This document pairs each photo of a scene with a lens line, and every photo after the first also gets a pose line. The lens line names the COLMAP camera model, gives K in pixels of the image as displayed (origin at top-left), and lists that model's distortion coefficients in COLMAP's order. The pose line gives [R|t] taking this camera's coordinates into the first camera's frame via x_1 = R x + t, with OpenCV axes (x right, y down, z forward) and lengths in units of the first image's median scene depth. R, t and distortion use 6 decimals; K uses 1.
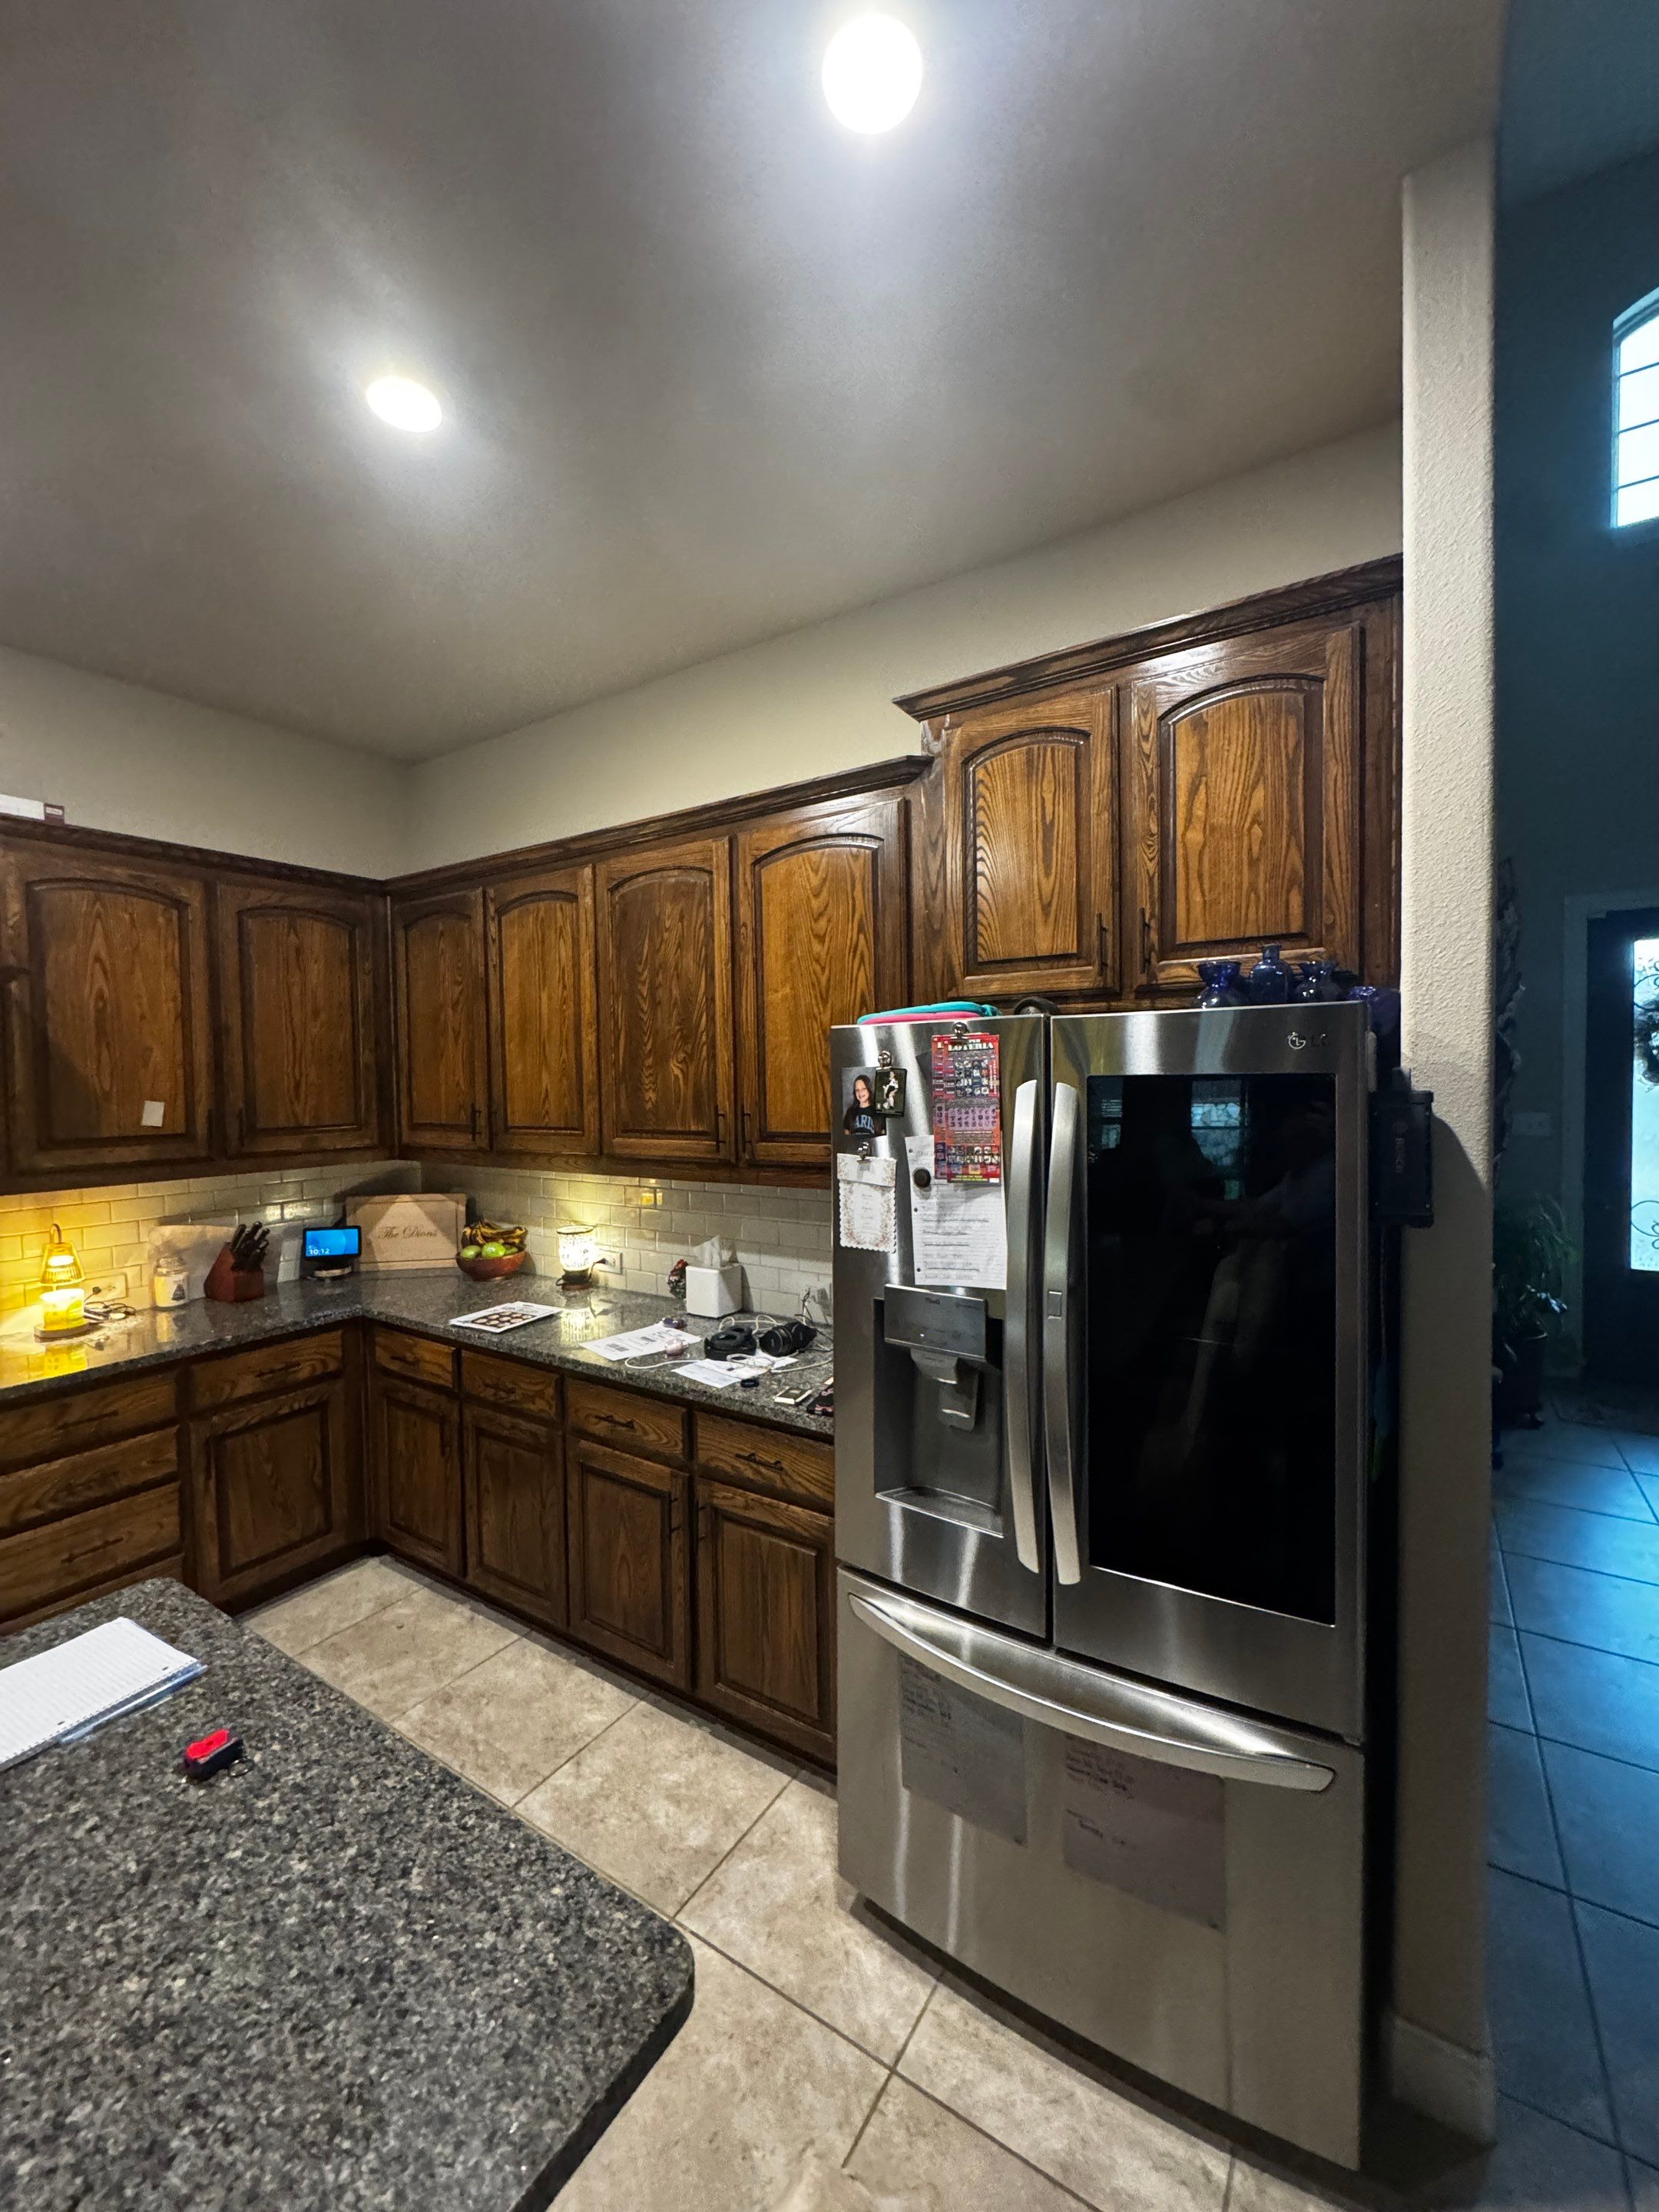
lens RADIAL K [[880.5, 0, 829.9], [0, 880.5, 1104.6], [0, 0, 1]] dist [-0.002386, 0.000503]
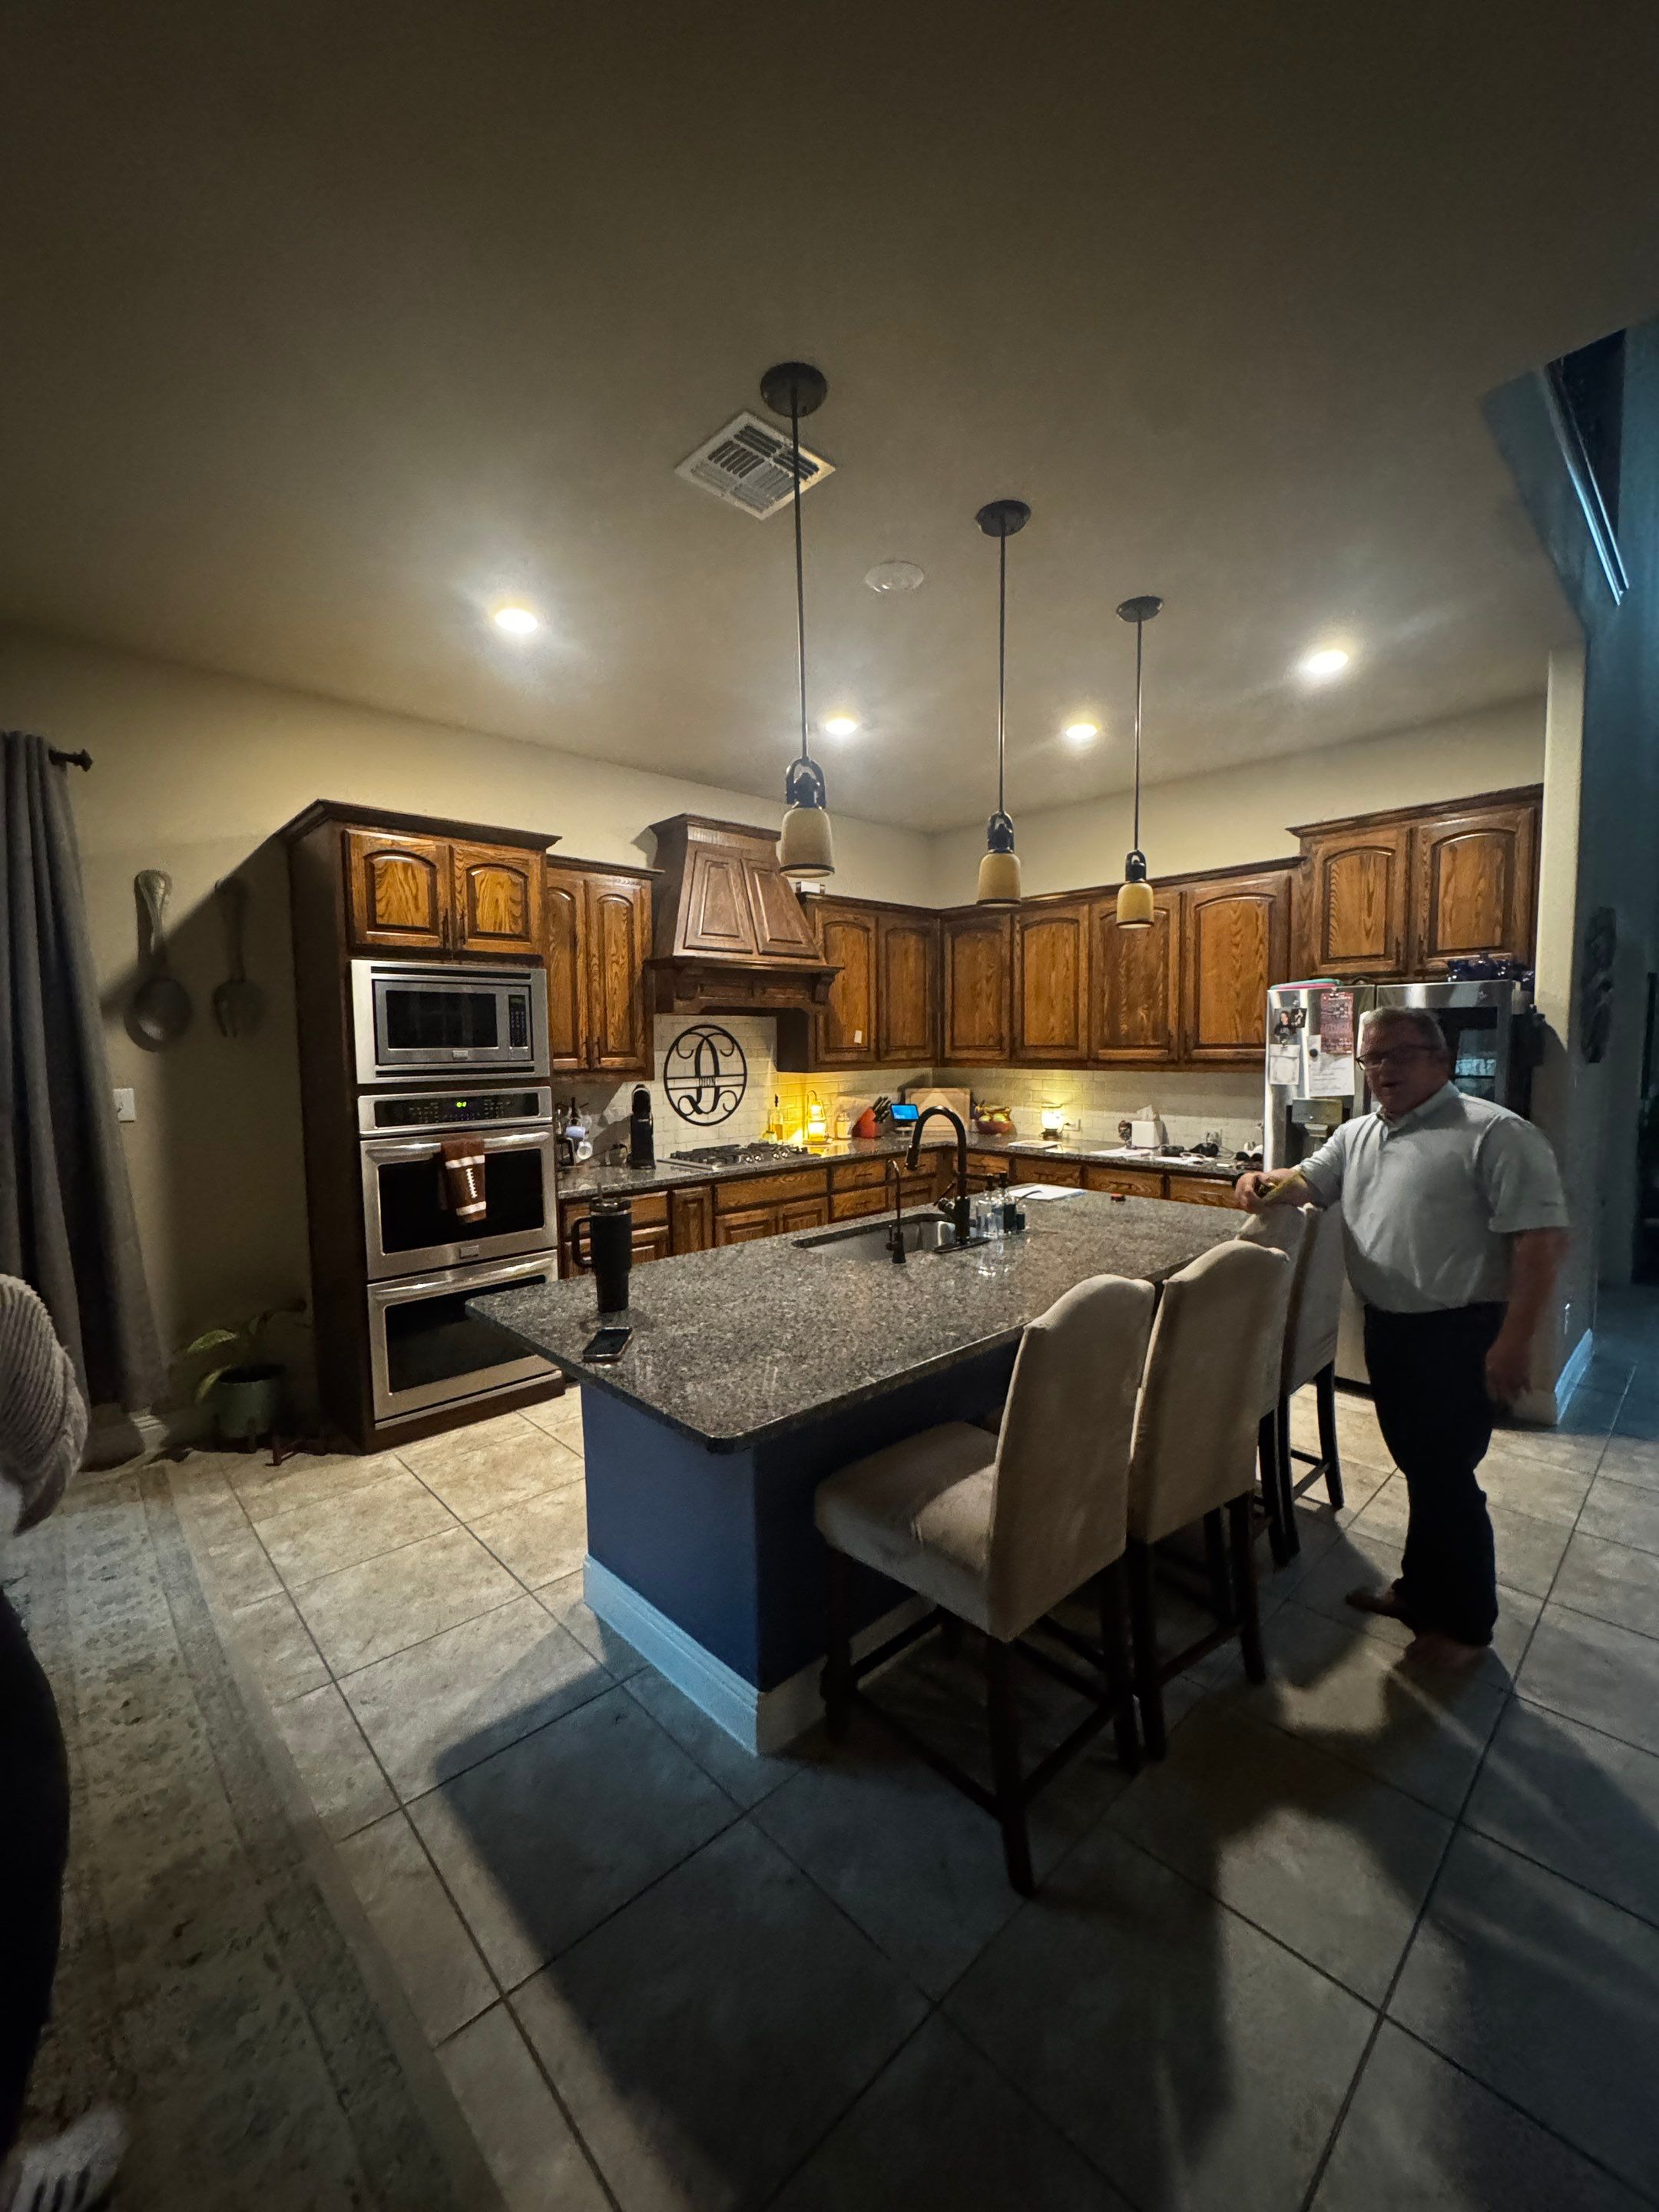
lens RADIAL K [[880.5, 0, 829.7], [0, 880.5, 1107.5], [0, 0, 1]] dist [-0.002386, 0.000503]
pose [[0.971777, 0.021521, -0.234917, -0.357618], [-0.010696, 0.998825, 0.047259, 0.077163], [0.235659, -0.043413, 0.970866, -0.970951]]
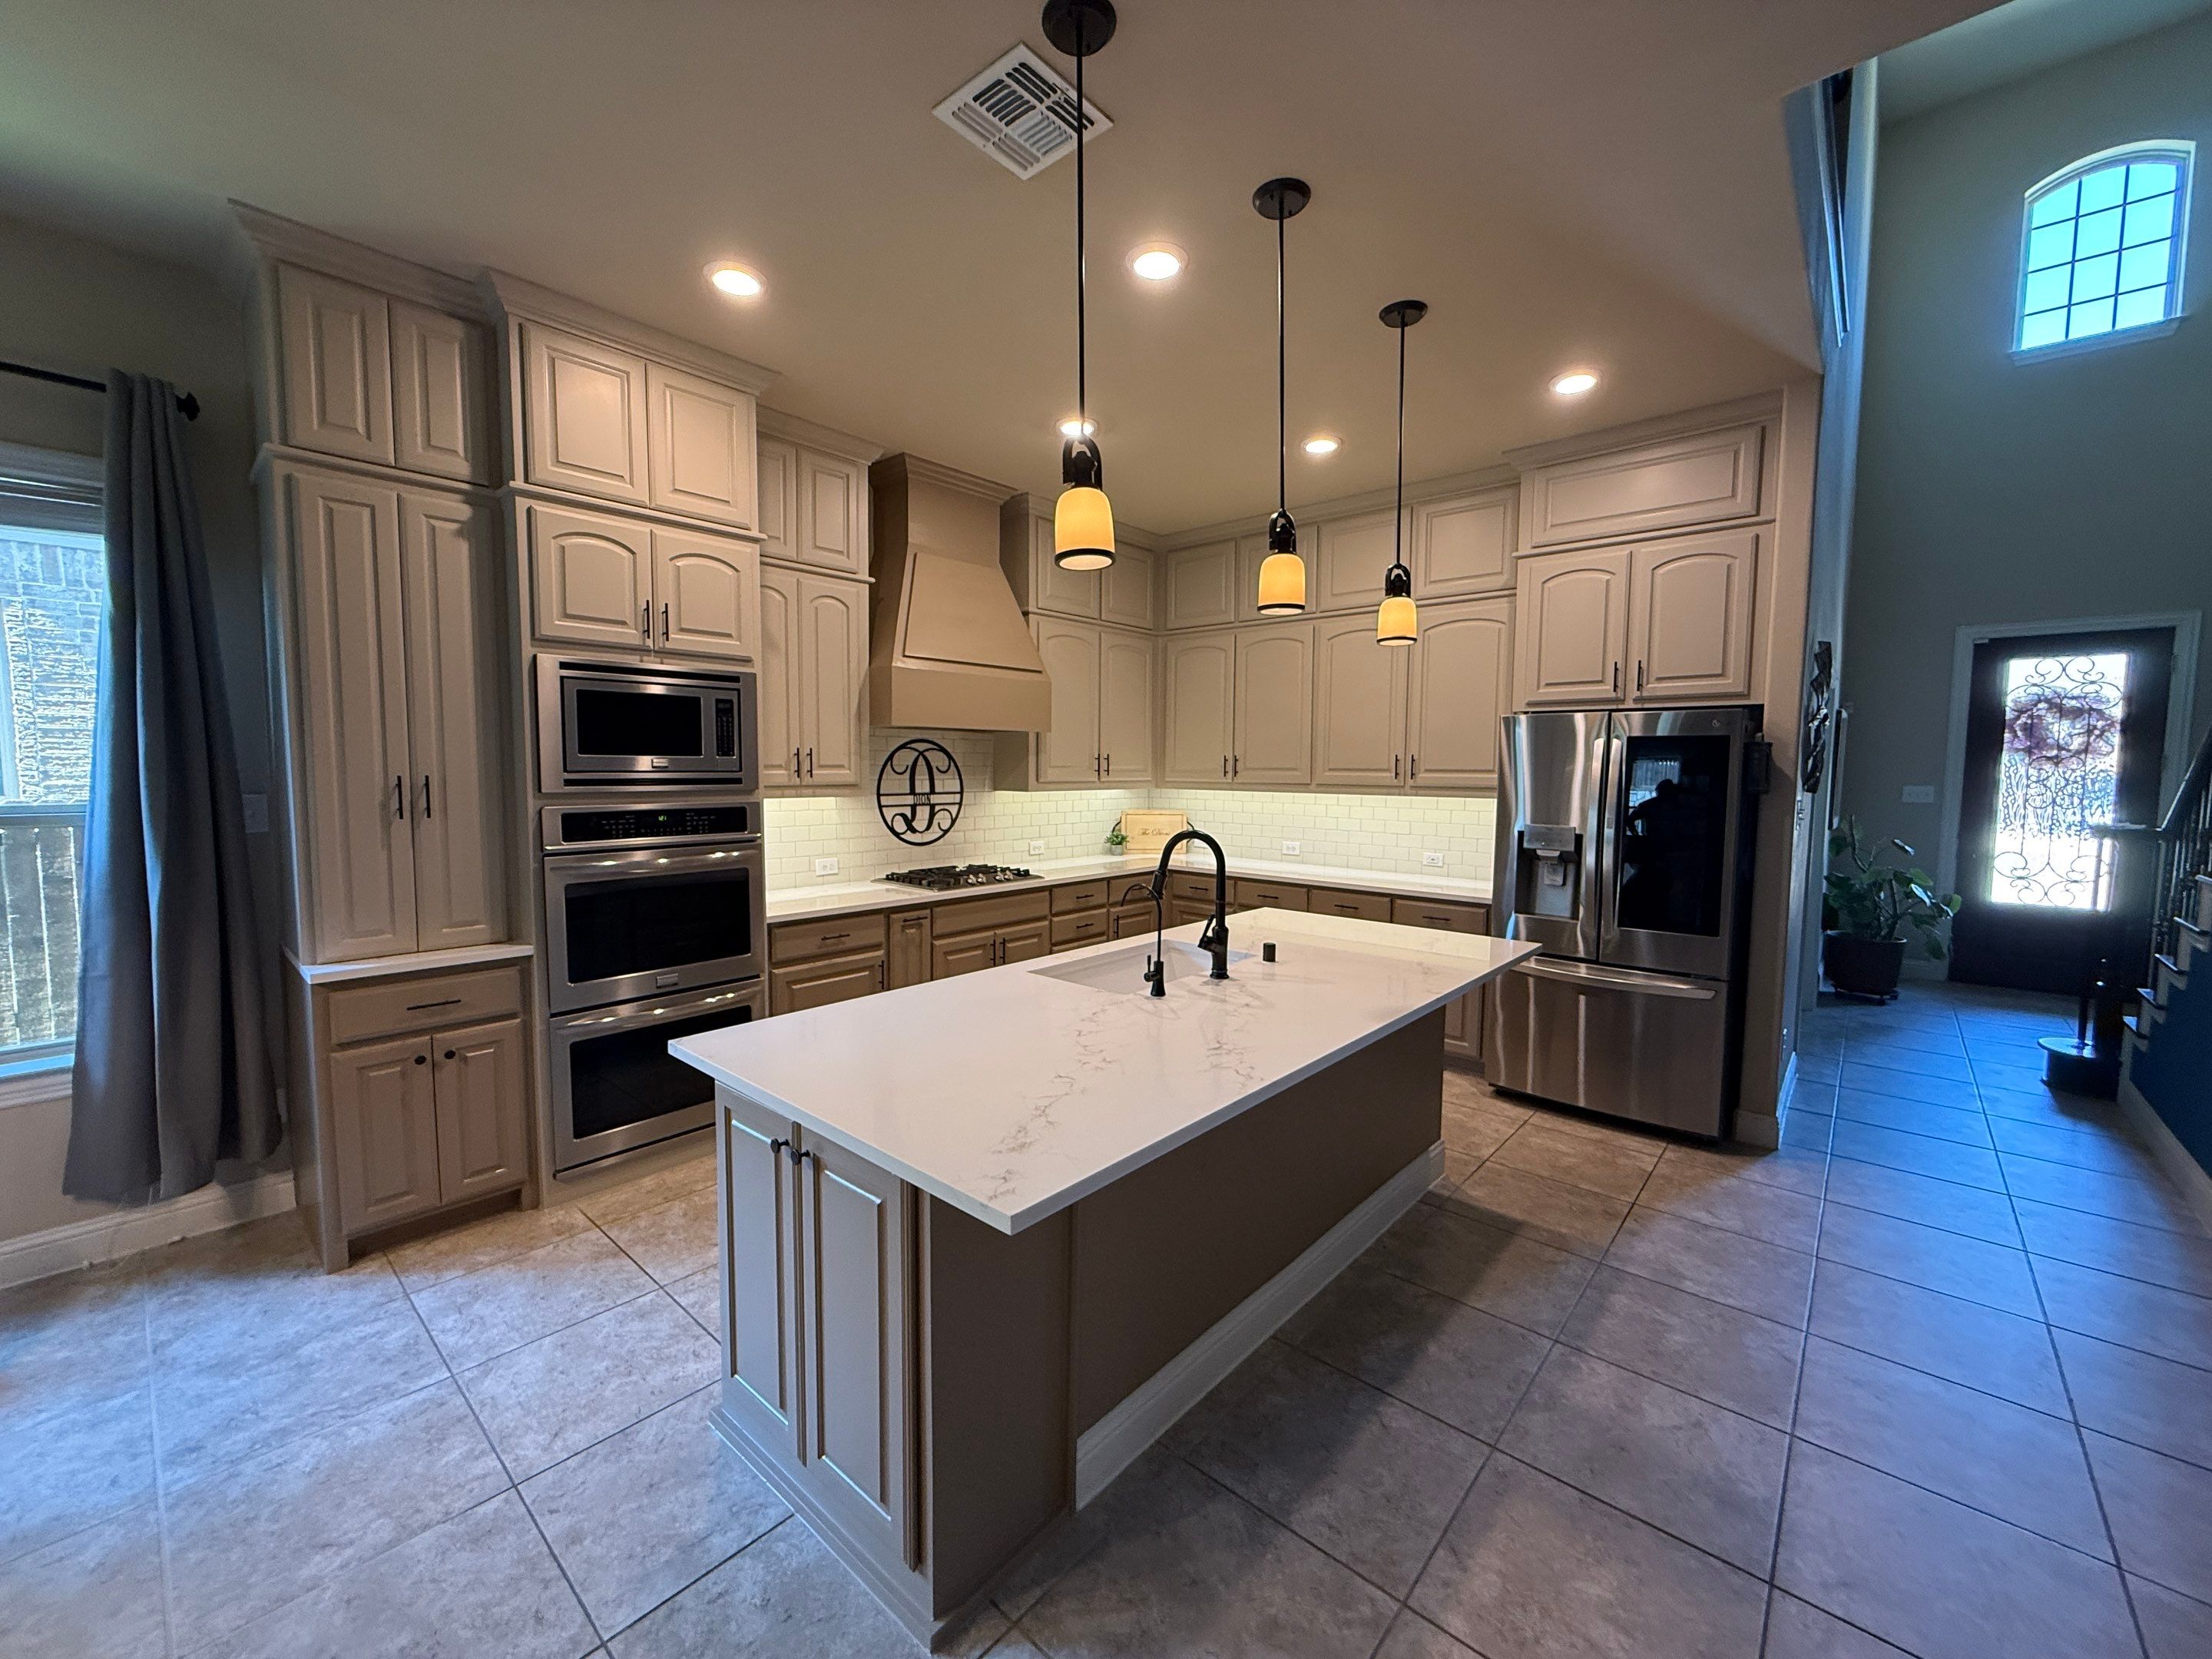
lens RADIAL K [[880.5, 0, 1097.8], [0, 880.5, 827.7], [0, 0, 1]] dist [-0.002386, 0.000503]
pose [[0.988552, 0.033049, -0.147216, -0.438960], [-0.027259, 0.998780, 0.041178, 0.088124], [0.148397, -0.036694, 0.988247, -0.914404]]
